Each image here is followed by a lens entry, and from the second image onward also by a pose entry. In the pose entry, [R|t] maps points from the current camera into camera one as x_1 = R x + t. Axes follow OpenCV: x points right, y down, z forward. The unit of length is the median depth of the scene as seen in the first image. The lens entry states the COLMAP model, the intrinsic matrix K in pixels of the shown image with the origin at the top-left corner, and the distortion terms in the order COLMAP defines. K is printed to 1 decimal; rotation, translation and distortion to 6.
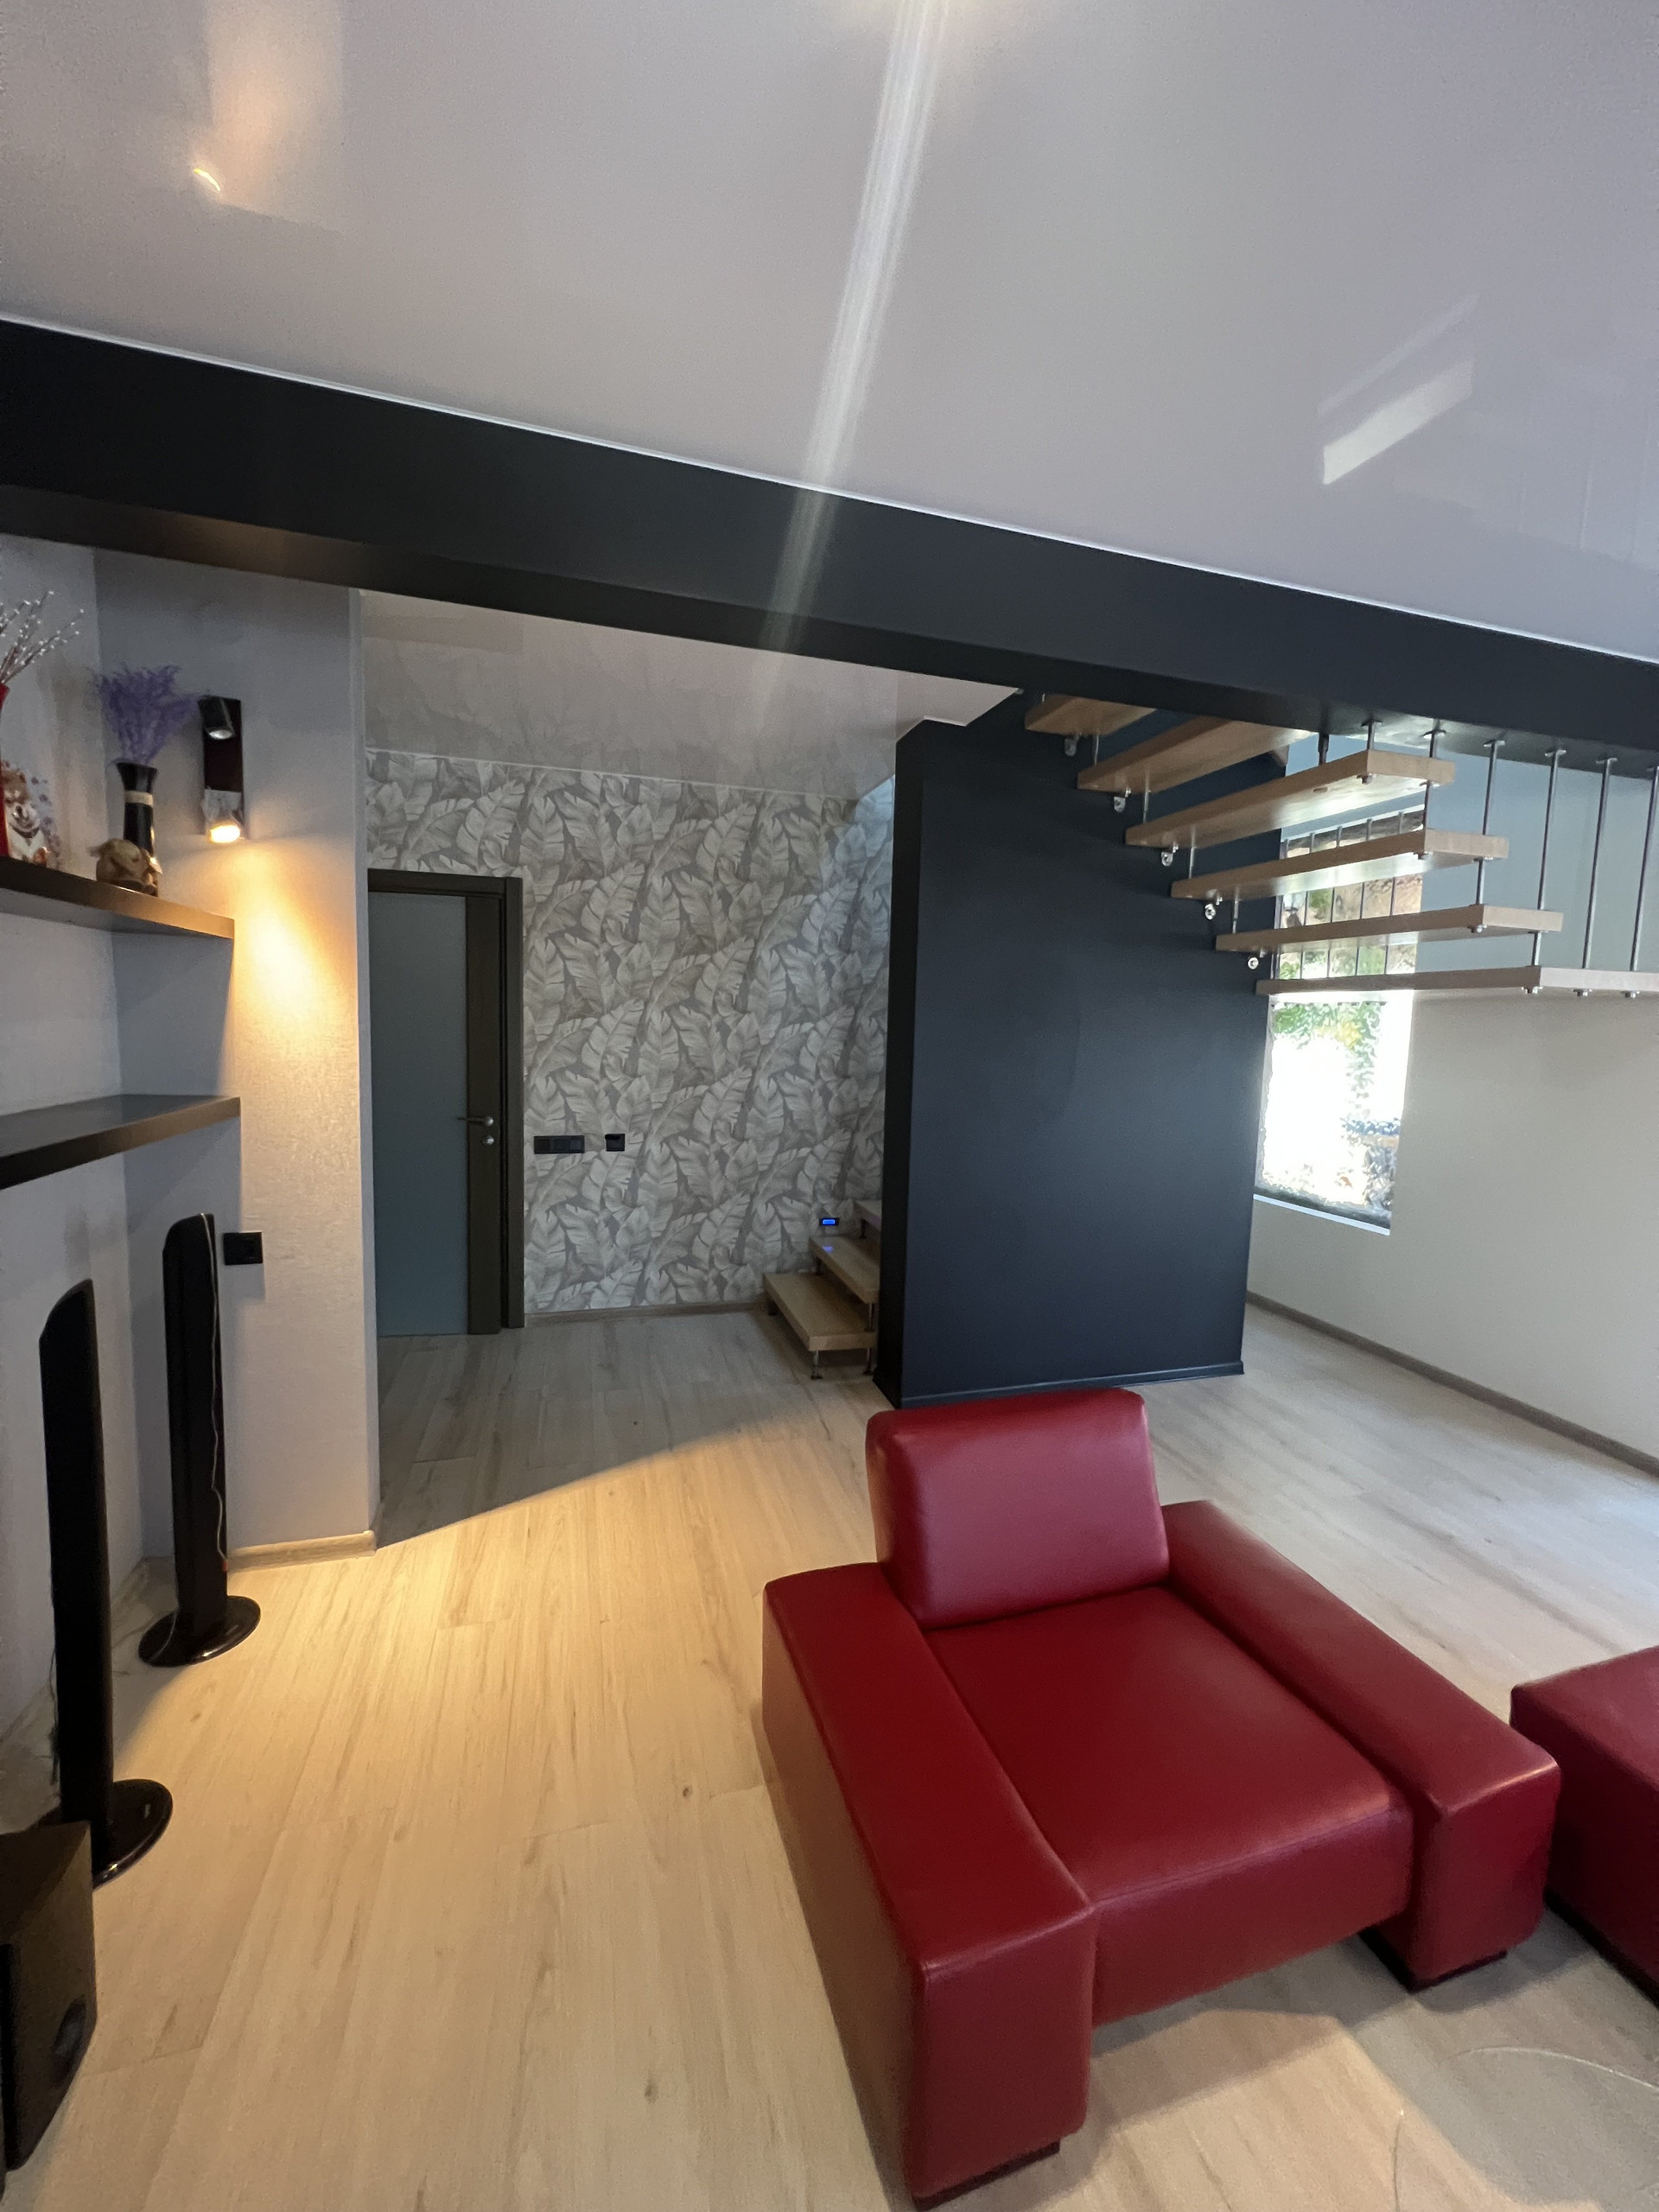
lens RADIAL K [[875.8, 0, 824.5], [0, 875.8, 1102.1], [0, 0, 1]] dist [0.000051, -0.000724]
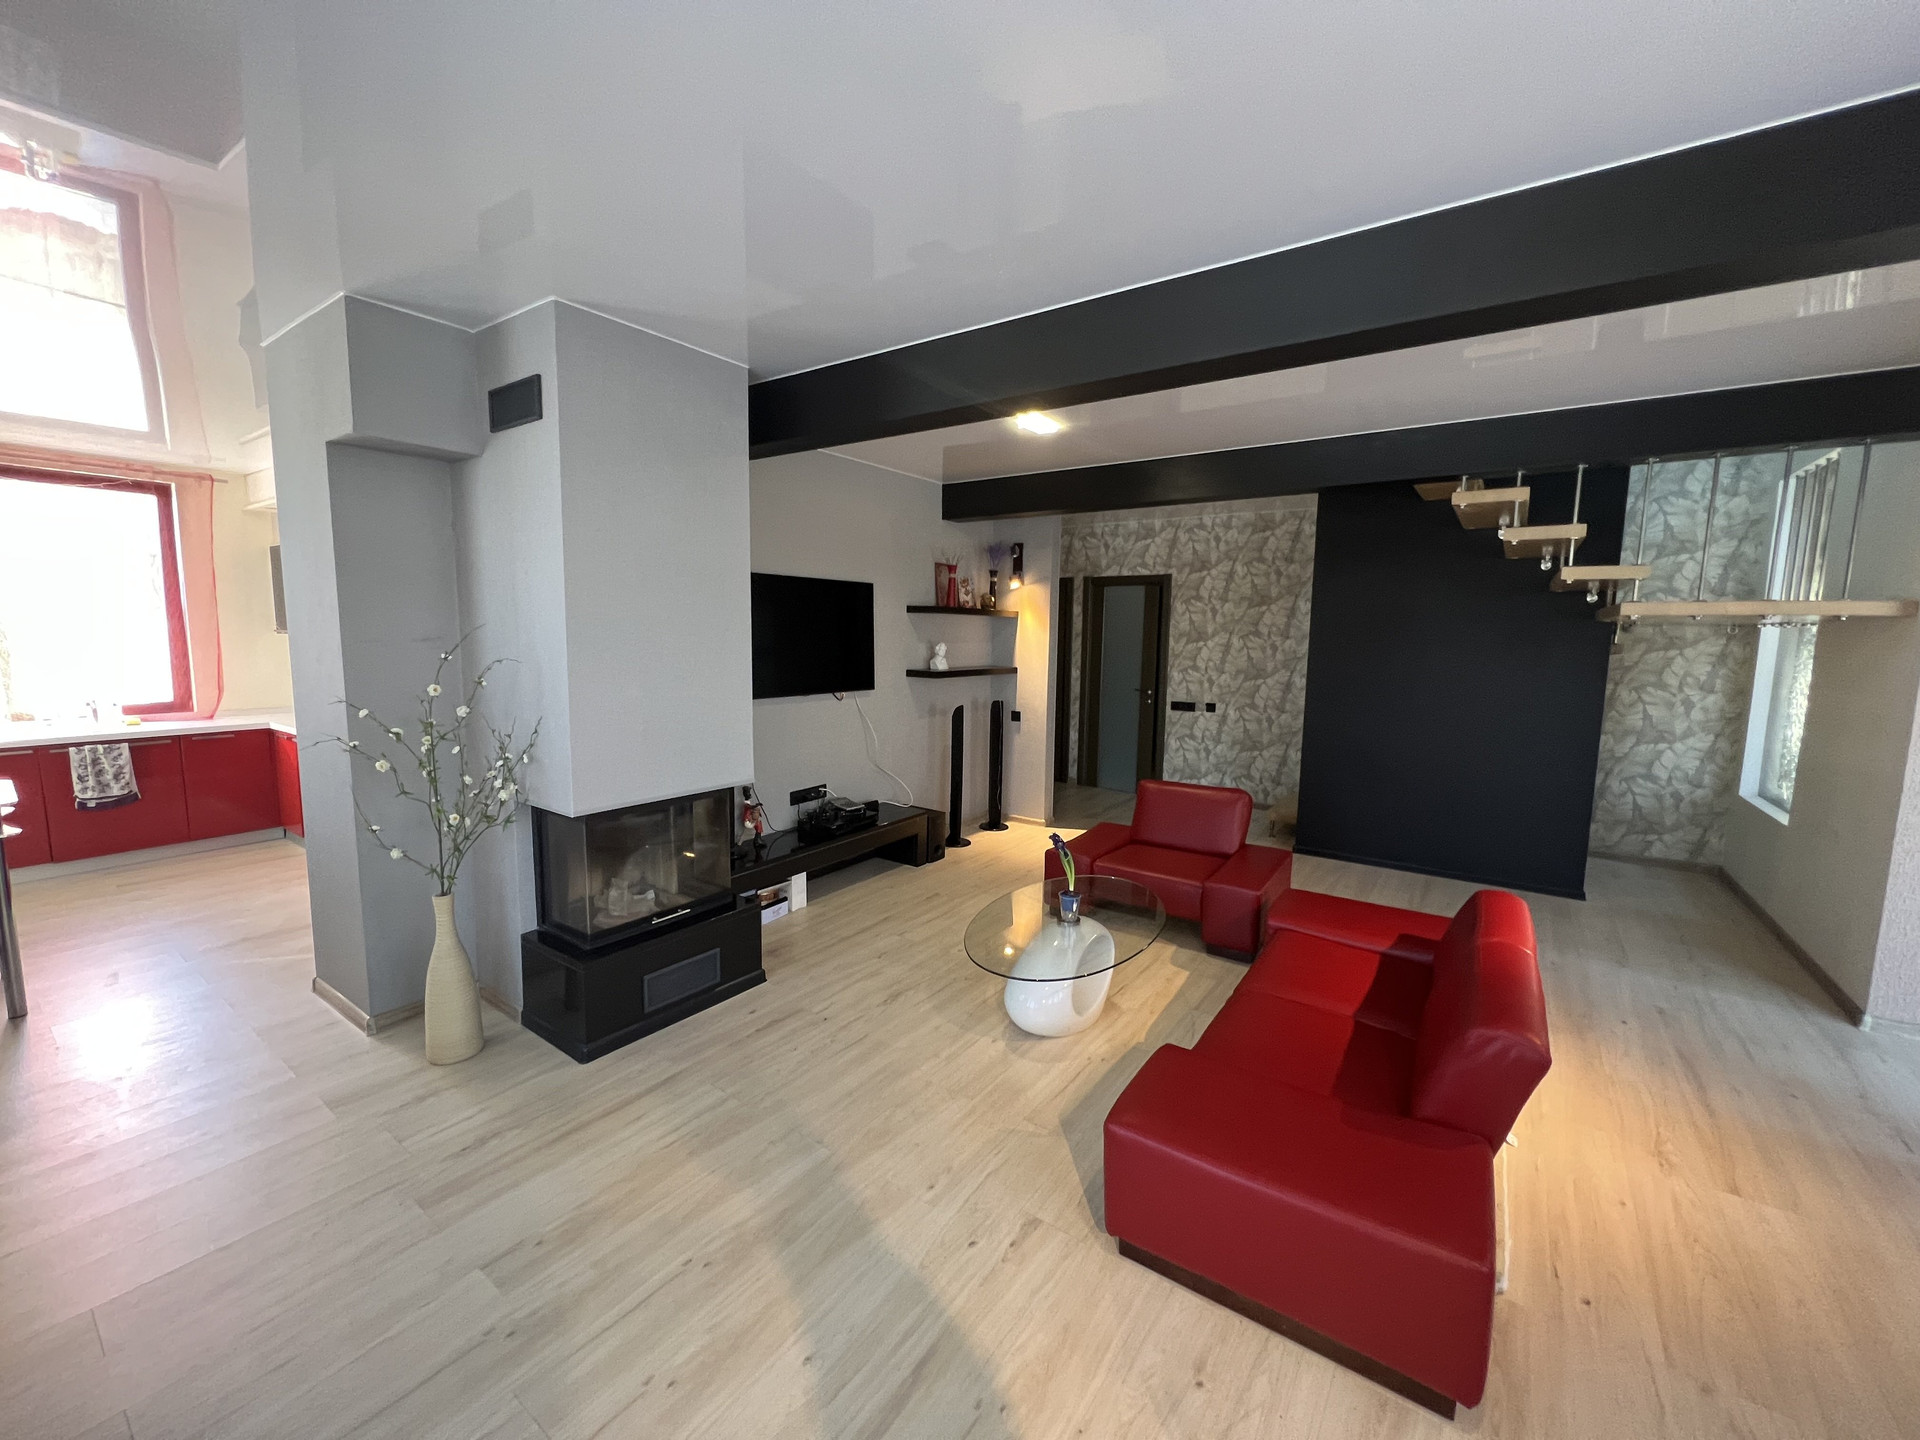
lens RADIAL K [[760.2, 0, 960.4], [0, 760.2, 722.3], [0, 0, 1]] dist [0.000051, -0.000724]
pose [[0.624094, 0.074314, -0.777807, 0.729728], [-0.071544, 0.996720, 0.037824, 0.056536], [0.778067, 0.032042, 0.627363, -0.470453]]
